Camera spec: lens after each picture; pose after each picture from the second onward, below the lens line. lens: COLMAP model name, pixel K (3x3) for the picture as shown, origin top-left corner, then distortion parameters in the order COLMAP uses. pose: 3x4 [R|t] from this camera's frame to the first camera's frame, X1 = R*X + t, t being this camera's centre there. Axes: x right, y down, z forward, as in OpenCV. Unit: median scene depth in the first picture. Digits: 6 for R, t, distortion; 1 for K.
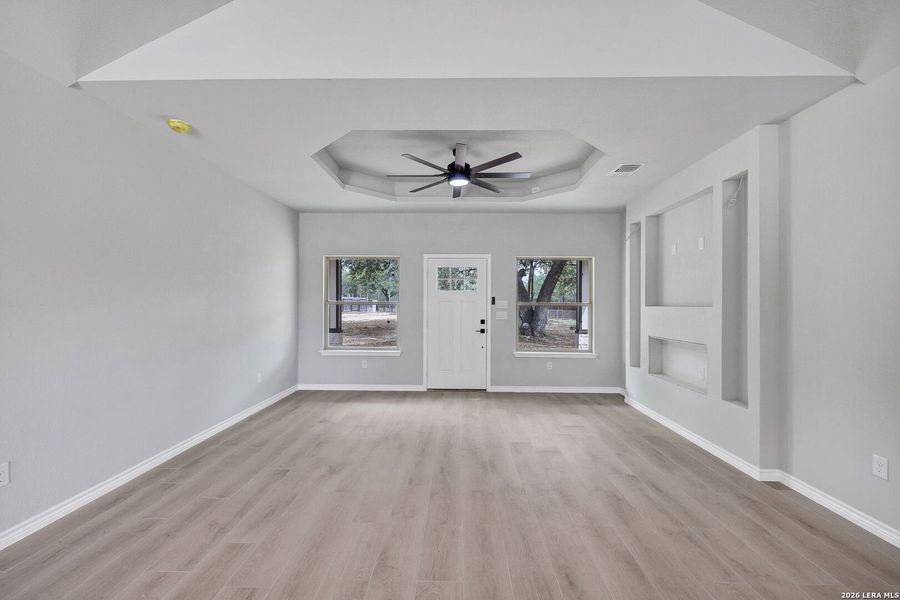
lens RADIAL K [[386.8, 0, 450.0], [0, 386.8, 300.0], [0, 0, 1]] dist [0.000666, 0.000224]
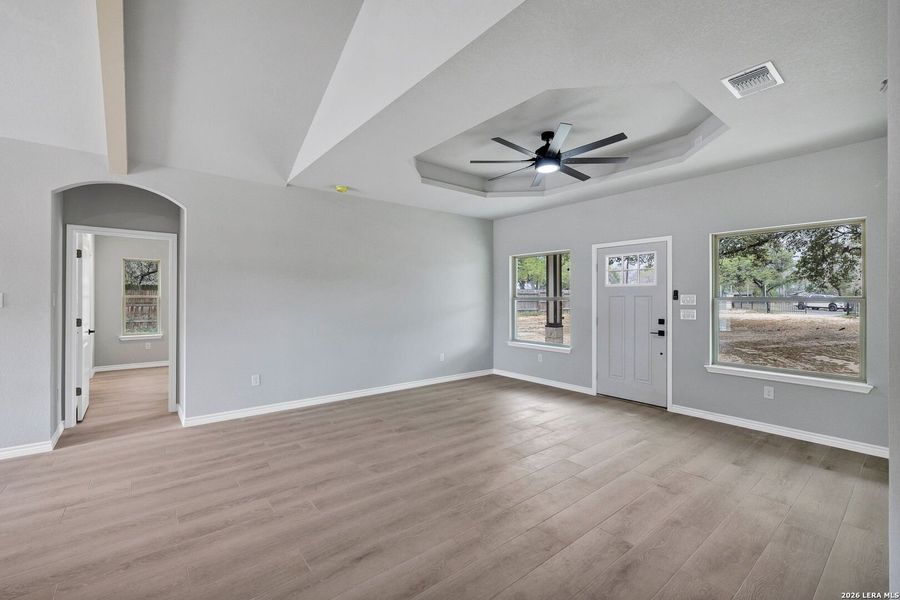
lens RADIAL K [[382.4, 0, 446.0], [0, 382.4, 298.5], [0, 0, 1]] dist [0.000348, 0.000097]
pose [[0.646079, -0.004512, -0.763257, 0.747751], [0.010214, 0.999944, 0.002736, 0.003624], [0.763202, -0.009564, 0.646089, 0.291497]]
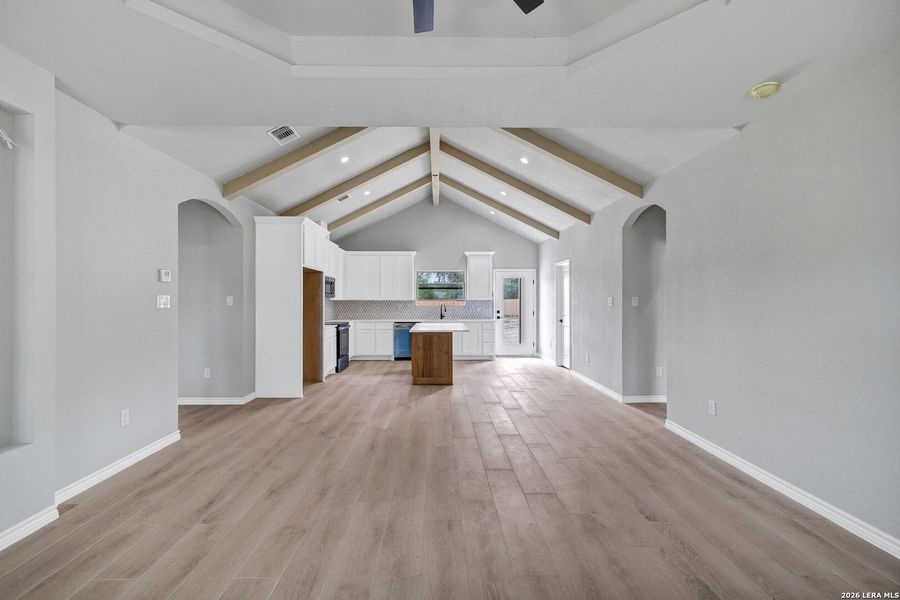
lens RADIAL K [[382.4, 0, 446.0], [0, 382.4, 298.5], [0, 0, 1]] dist [0.000348, 0.000097]
pose [[-0.999104, -0.005912, -0.041899, 0.019495], [-0.005260, 0.999864, -0.015647, 0.014974], [0.041986, -0.015412, -0.998999, 1.703352]]
